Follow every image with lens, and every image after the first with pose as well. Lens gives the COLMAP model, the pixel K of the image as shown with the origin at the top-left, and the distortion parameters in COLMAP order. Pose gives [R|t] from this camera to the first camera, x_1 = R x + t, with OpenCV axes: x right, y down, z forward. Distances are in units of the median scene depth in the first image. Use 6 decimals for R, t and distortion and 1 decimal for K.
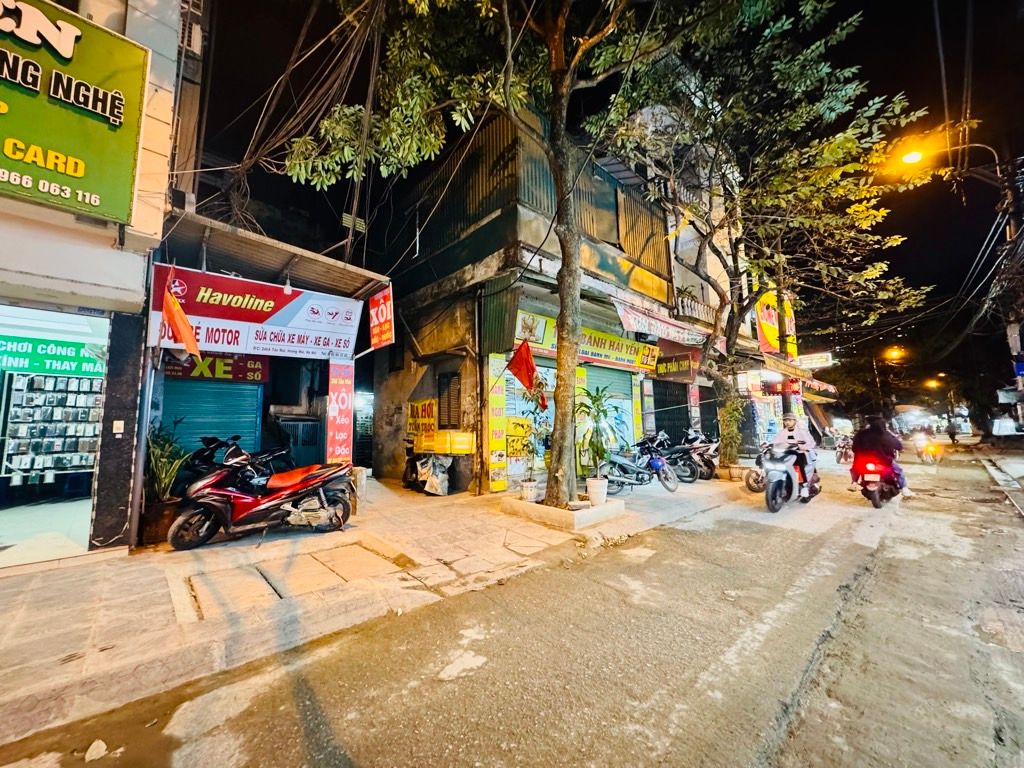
lens RADIAL K [[403.8, 0, 512.5], [0, 403.8, 382.0], [0, 0, 1]] dist [-0.003580, 0.000691]
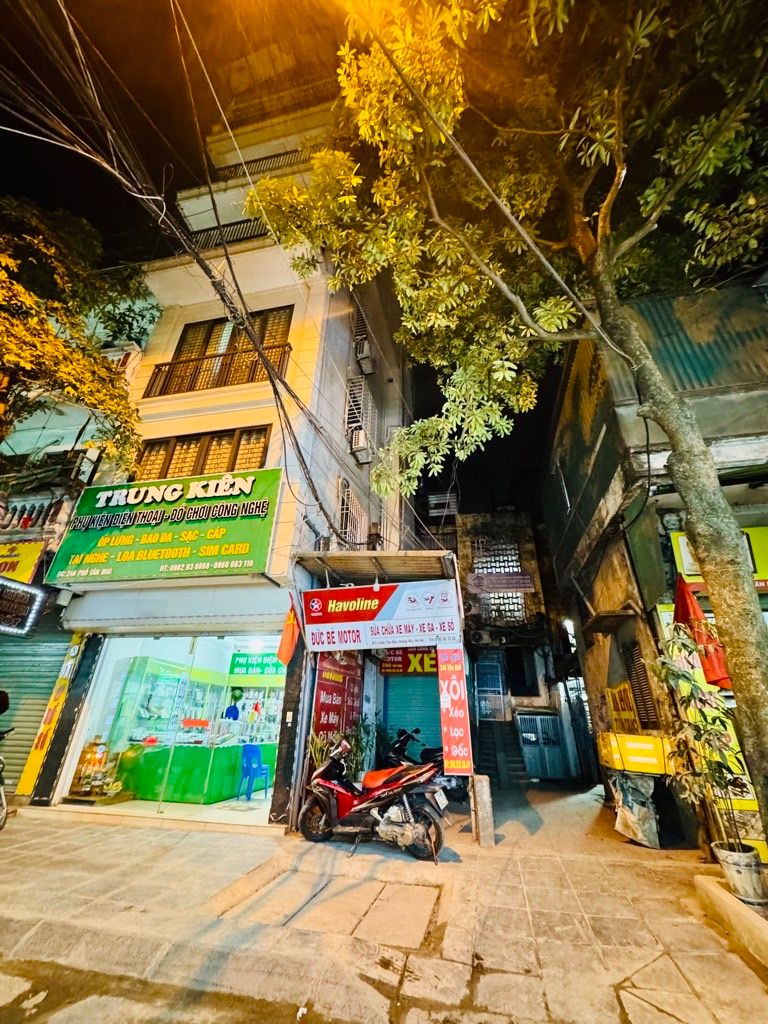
lens RADIAL K [[403.8, 0, 385.0], [0, 403.8, 510.2], [0, 0, 1]] dist [-0.003580, 0.000691]
pose [[0.560884, -0.366295, -0.742453, 0.426407], [0.069629, 0.914491, -0.398570, 0.035531], [0.824961, 0.171855, 0.538428, 0.381172]]
